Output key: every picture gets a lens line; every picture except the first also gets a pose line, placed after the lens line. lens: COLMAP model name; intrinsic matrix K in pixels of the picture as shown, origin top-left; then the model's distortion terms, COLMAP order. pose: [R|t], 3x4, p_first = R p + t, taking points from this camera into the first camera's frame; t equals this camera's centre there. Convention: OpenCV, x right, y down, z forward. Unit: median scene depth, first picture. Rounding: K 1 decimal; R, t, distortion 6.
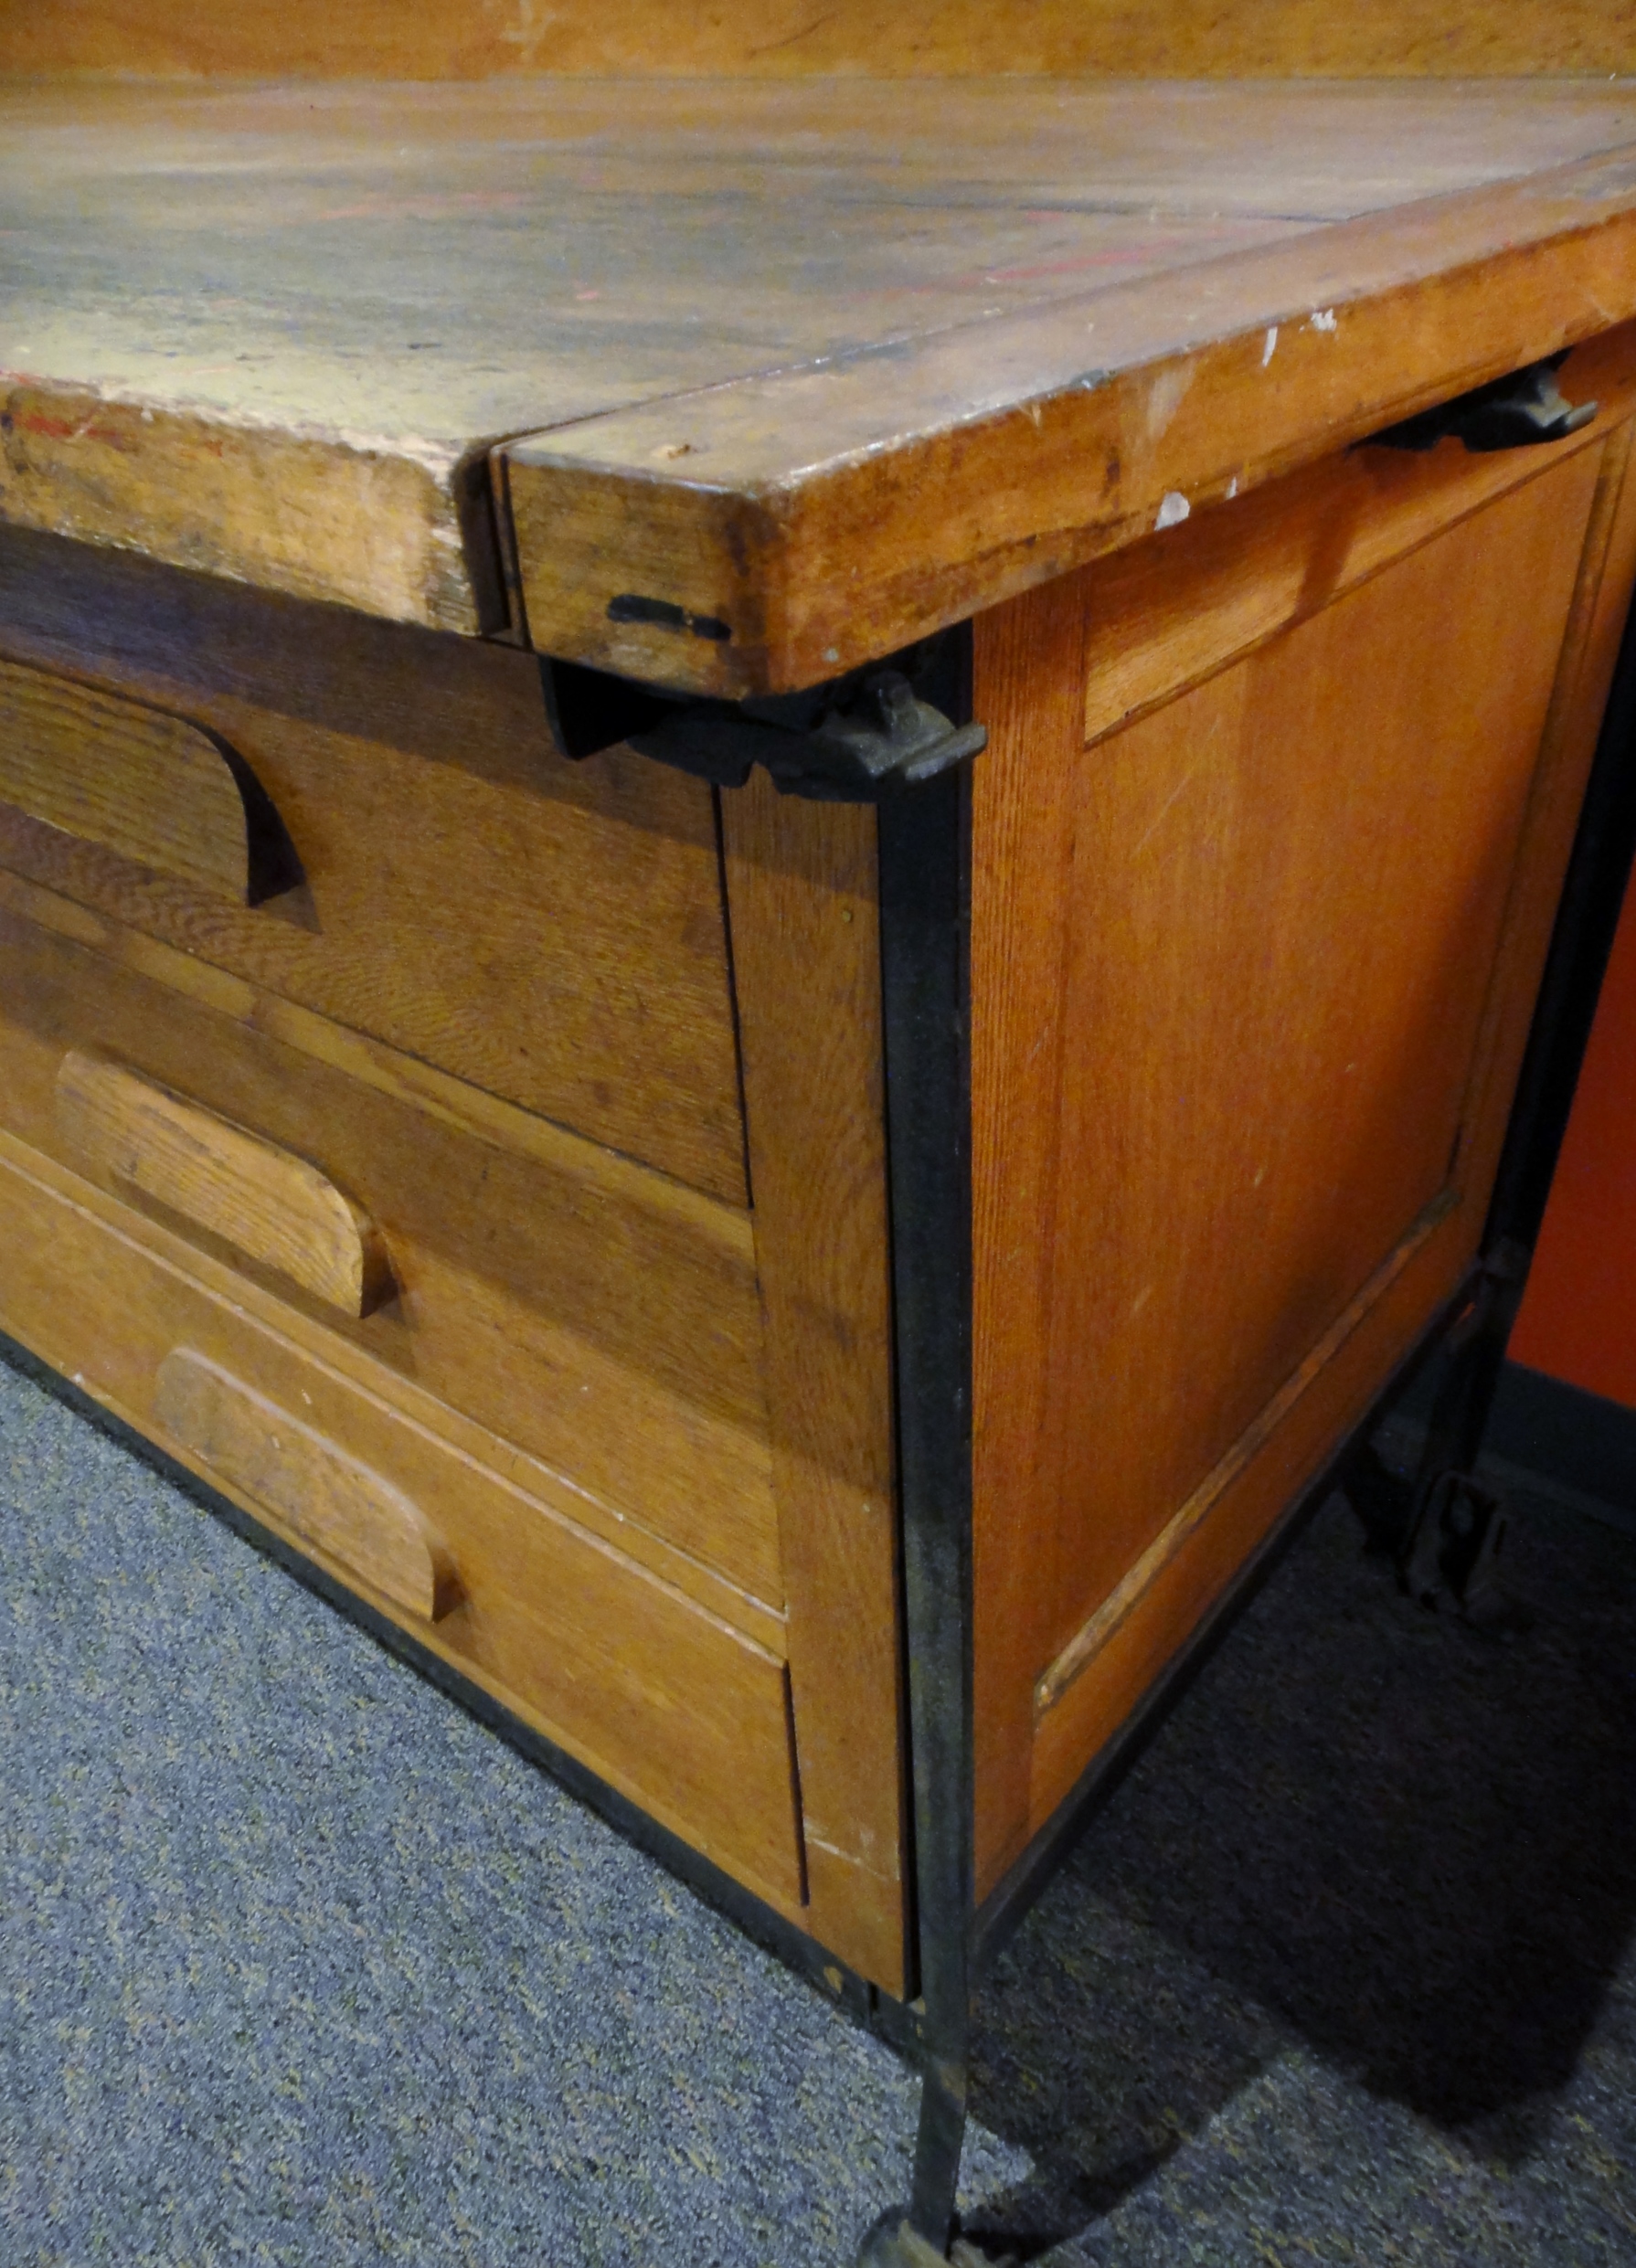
lens RADIAL K [[1681.7, 0, 818.0], [0, 1681.7, 1134.0], [0, 0, 1]] dist [0.015946, -0.012183]
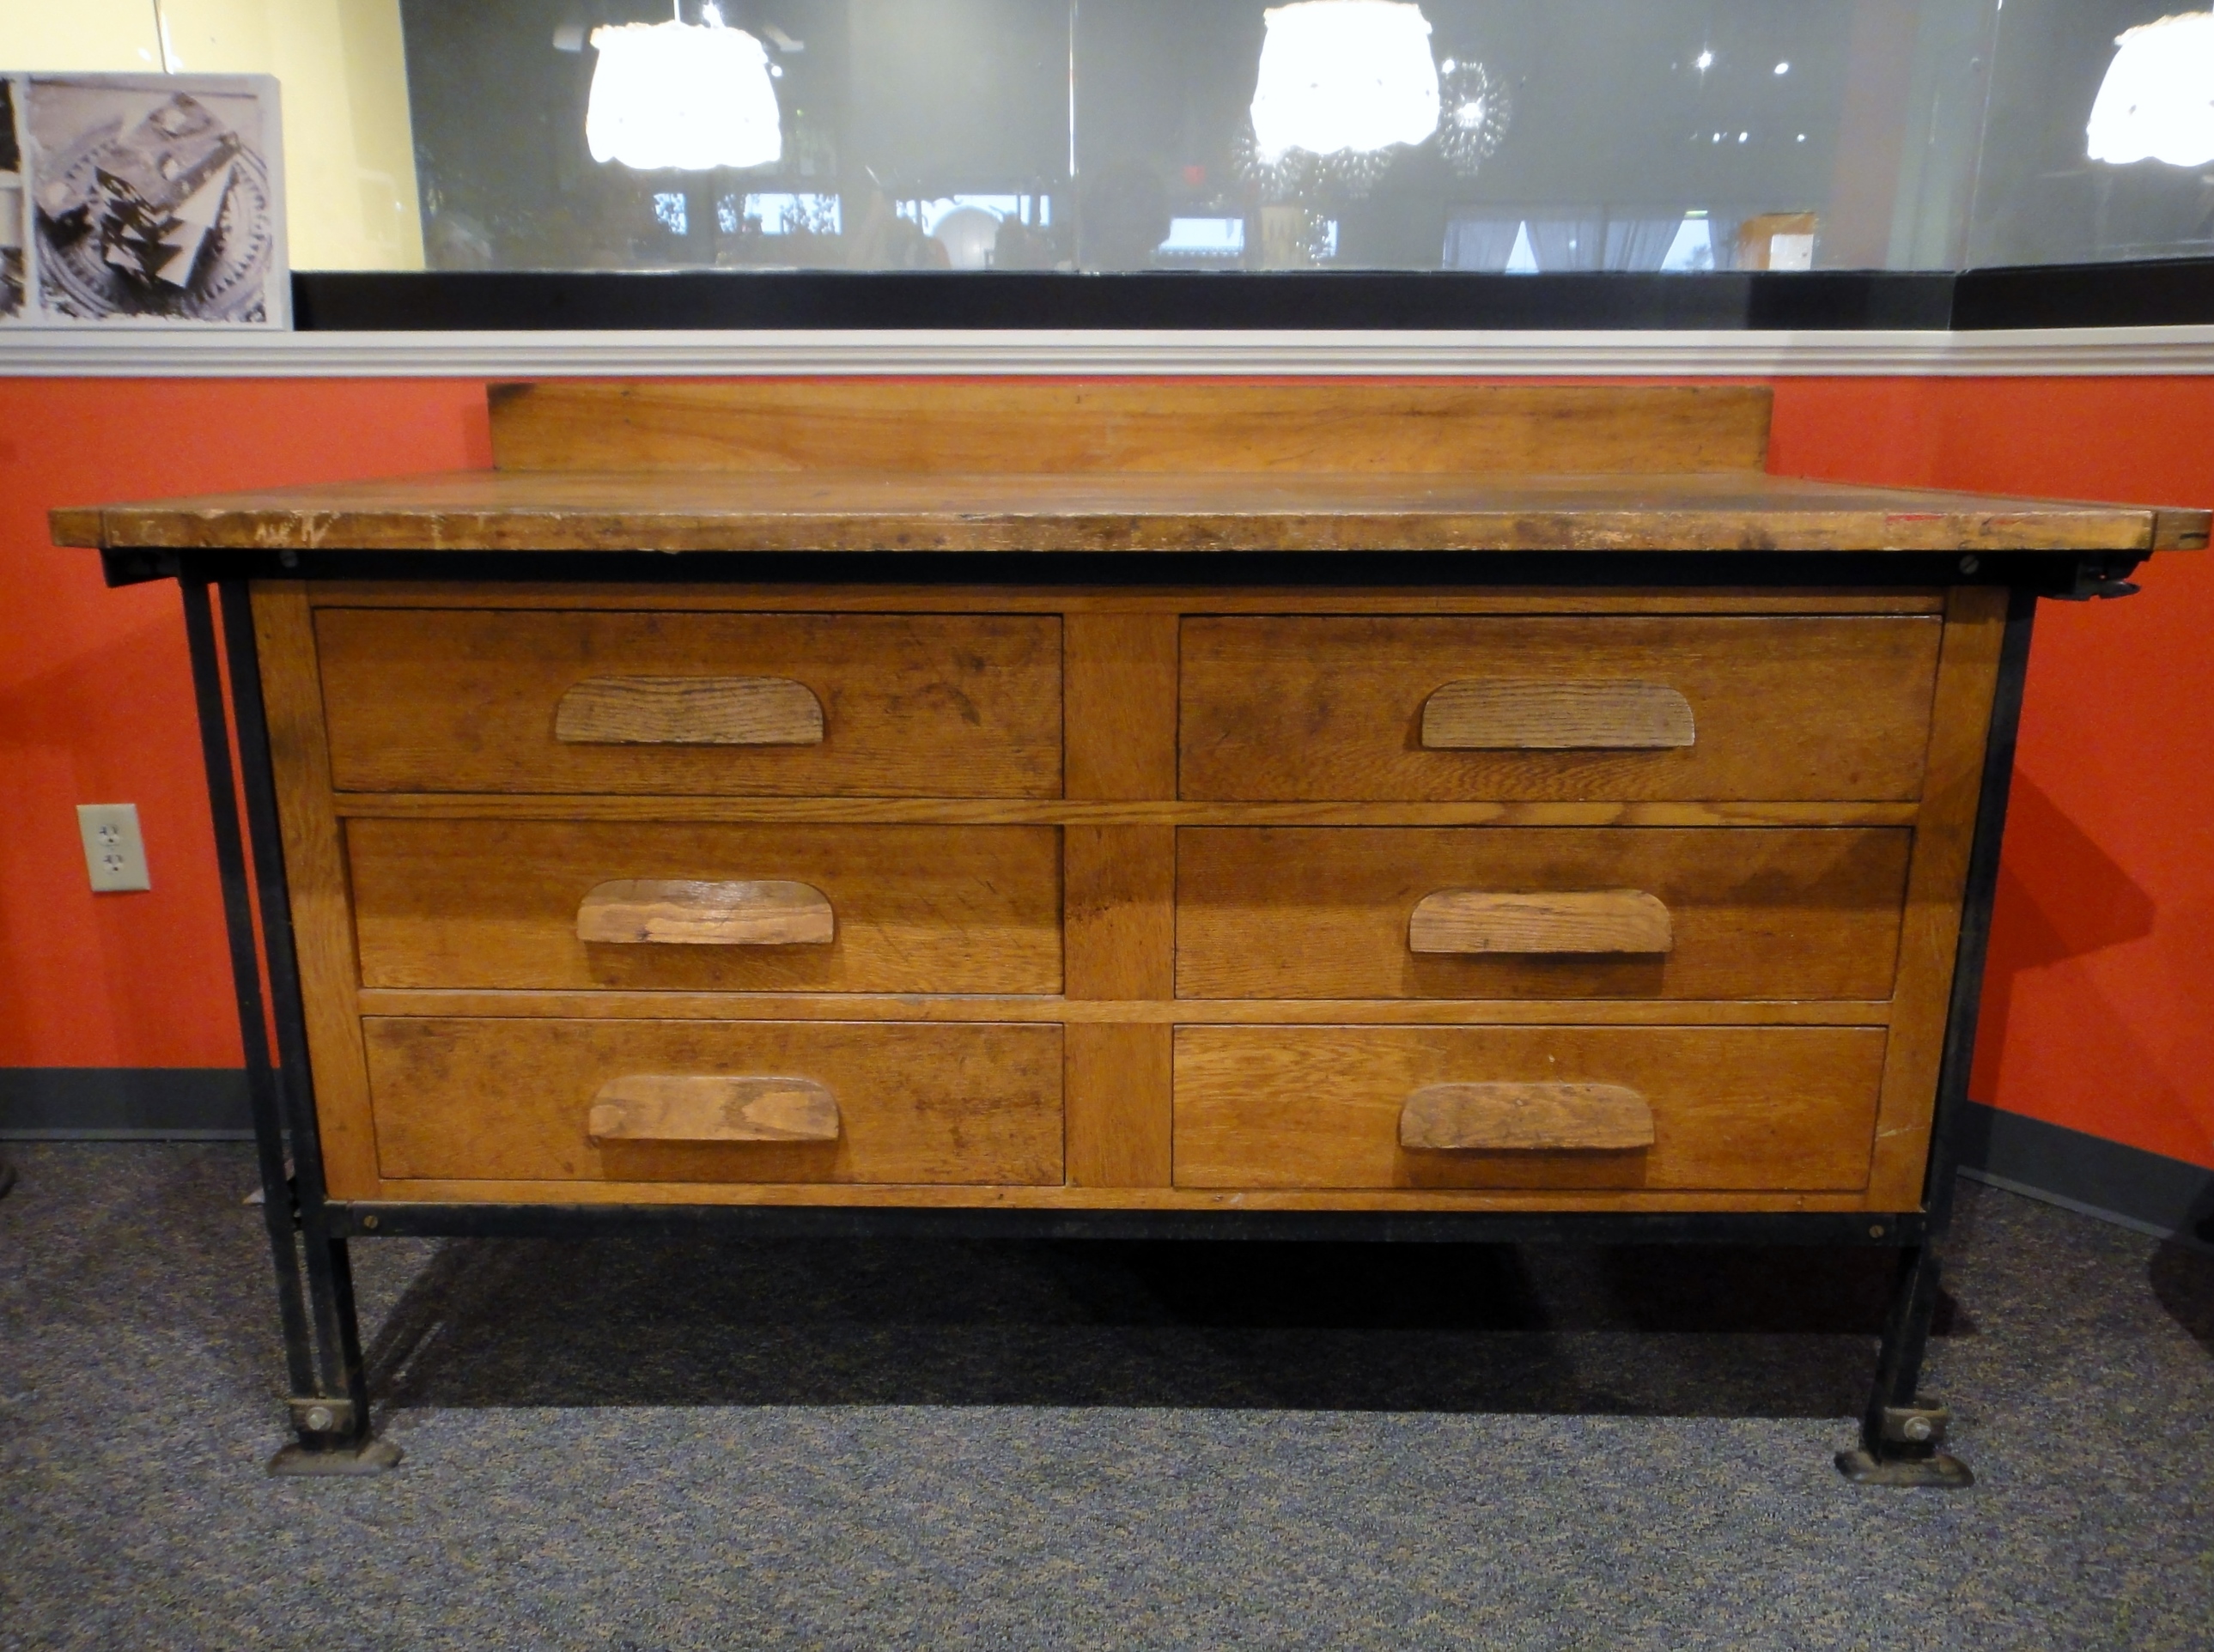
lens RADIAL K [[1592.1, 0, 1099.0], [0, 1592.1, 810.5], [0, 0, 1]] dist [-0.001183, 0.001615]
pose [[0.791473, -0.110416, 0.601148, -1.591273], [0.321137, 0.911971, -0.255304, 0.177263], [-0.520040, 0.395117, 0.757259, -0.186058]]
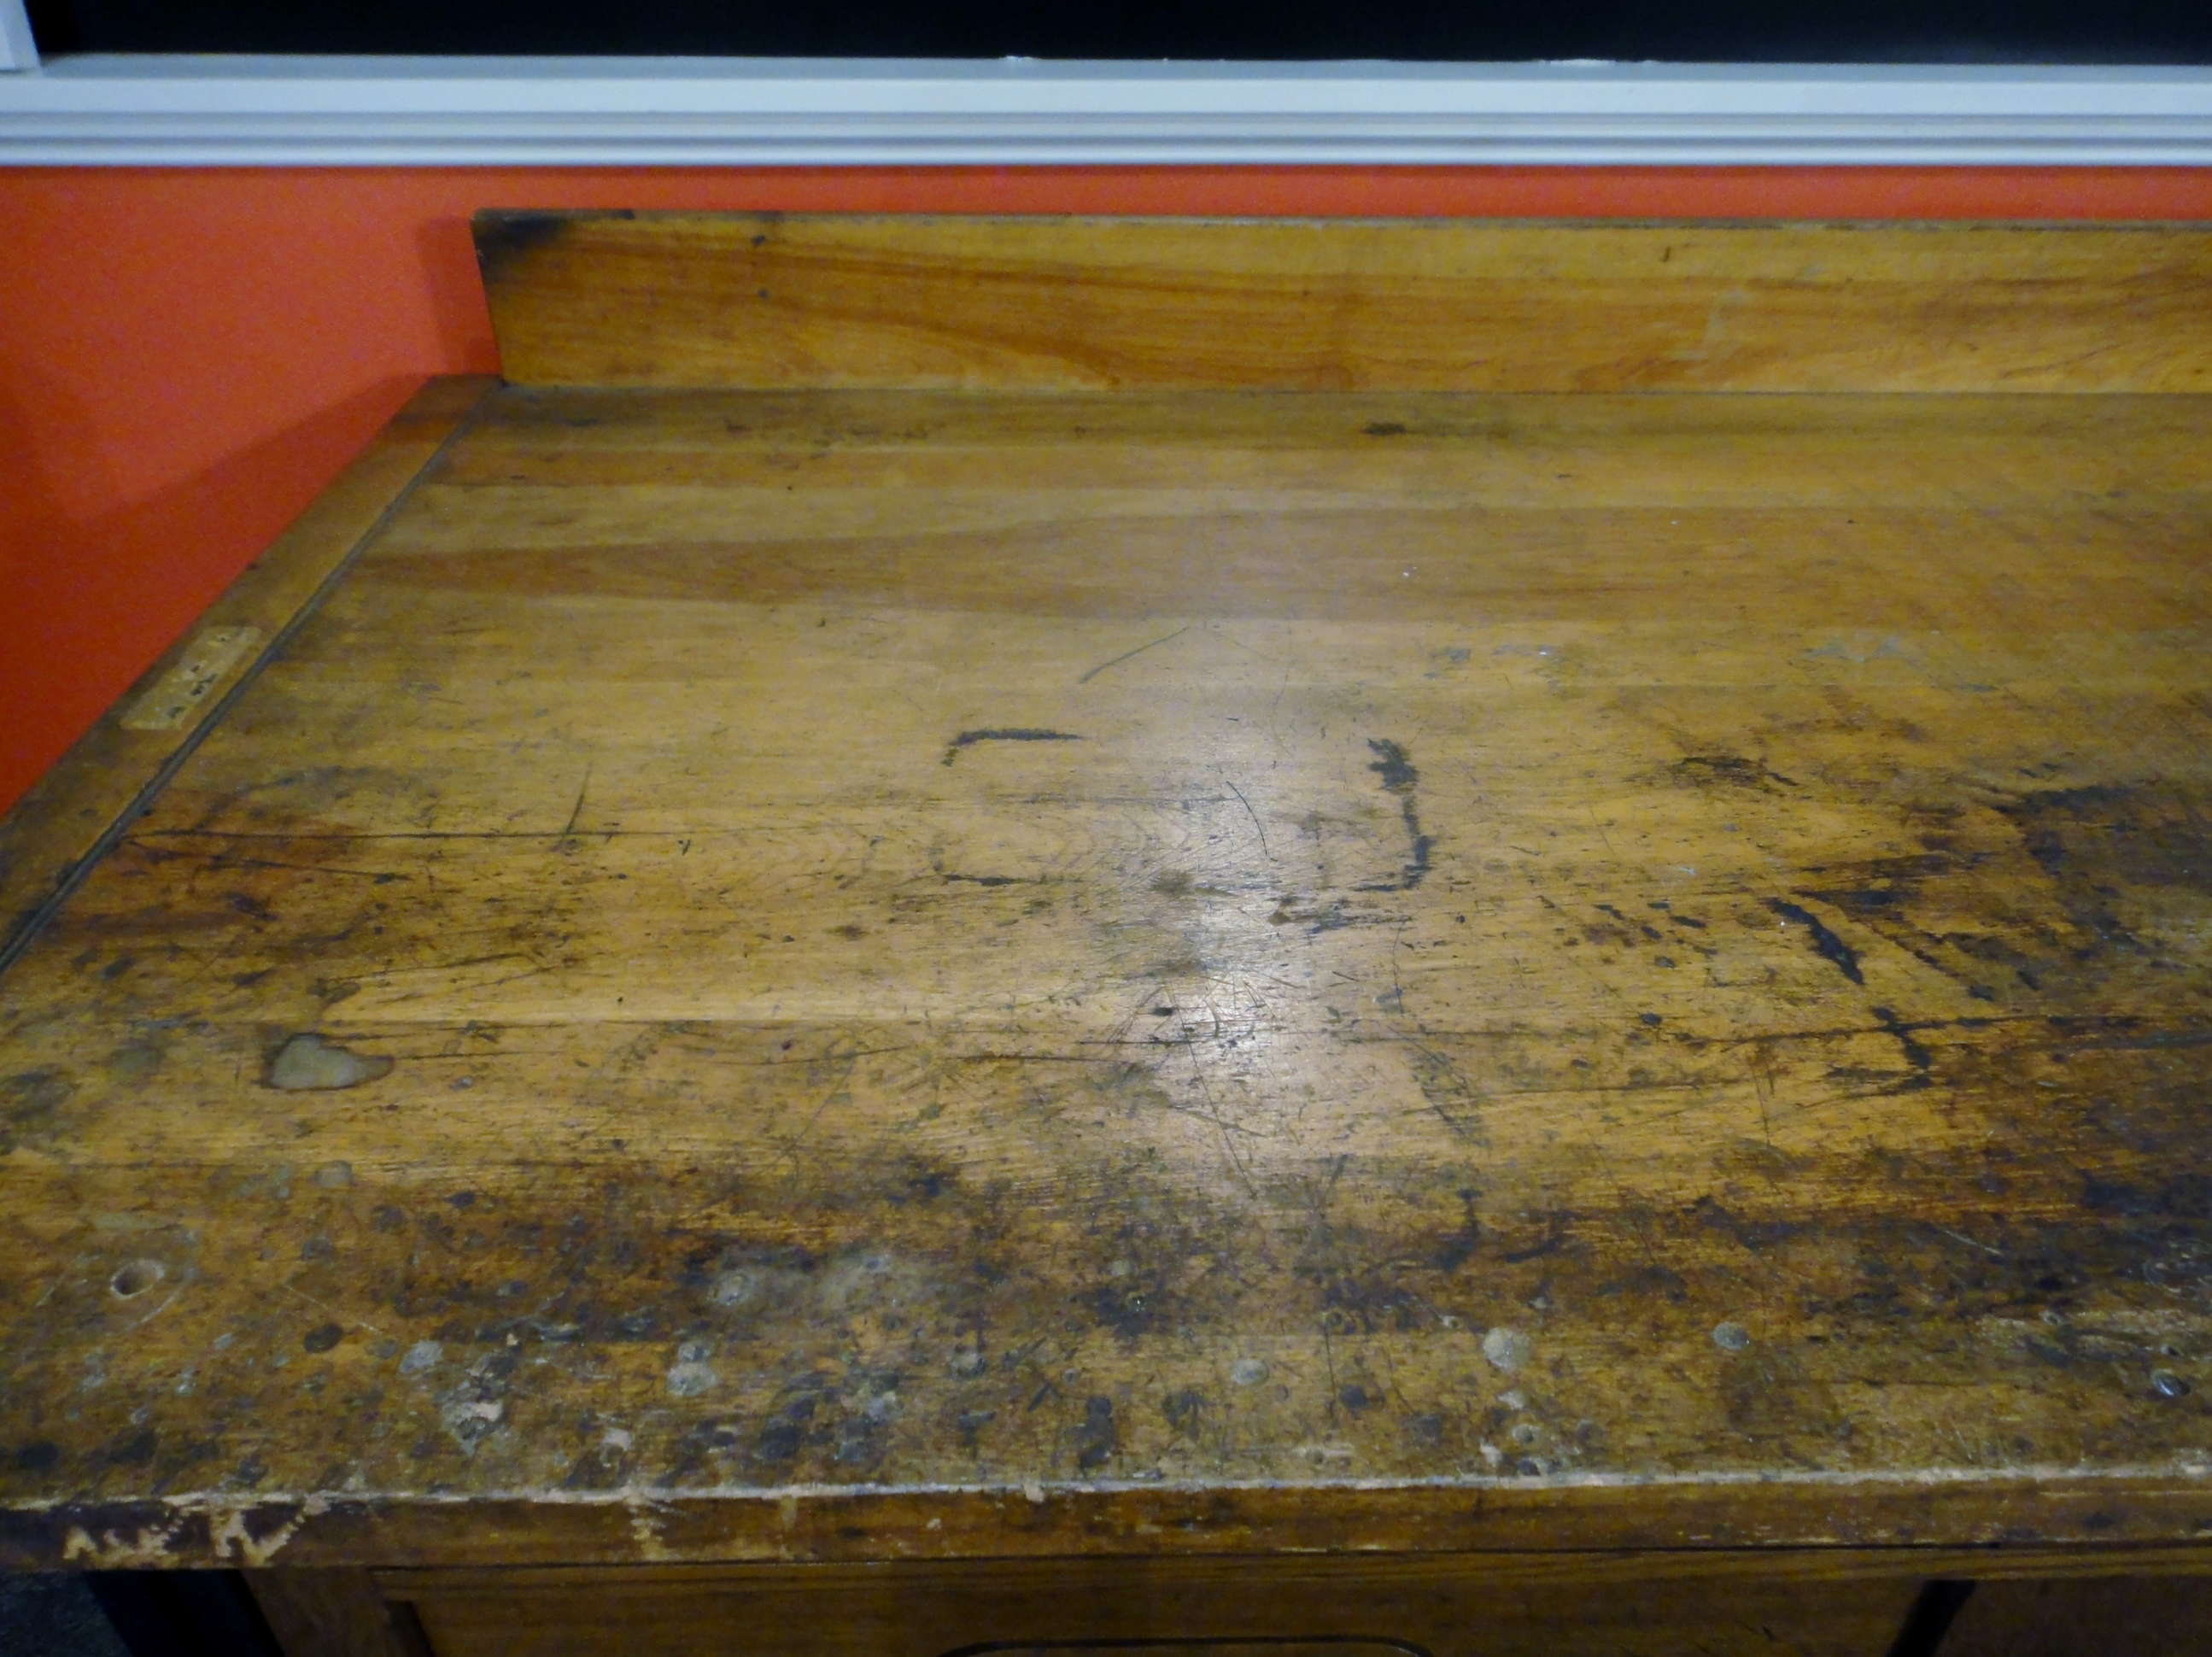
lens RADIAL K [[1591.1, 0, 1107.4], [0, 1591.1, 811.4], [0, 0, 1]] dist [0.001696, 0.007032]
pose [[0.765950, -0.321899, 0.556509, -1.275069], [0.333969, 0.938886, 0.083418, -0.752699], [-0.549351, 0.121963, 0.826643, 0.599812]]
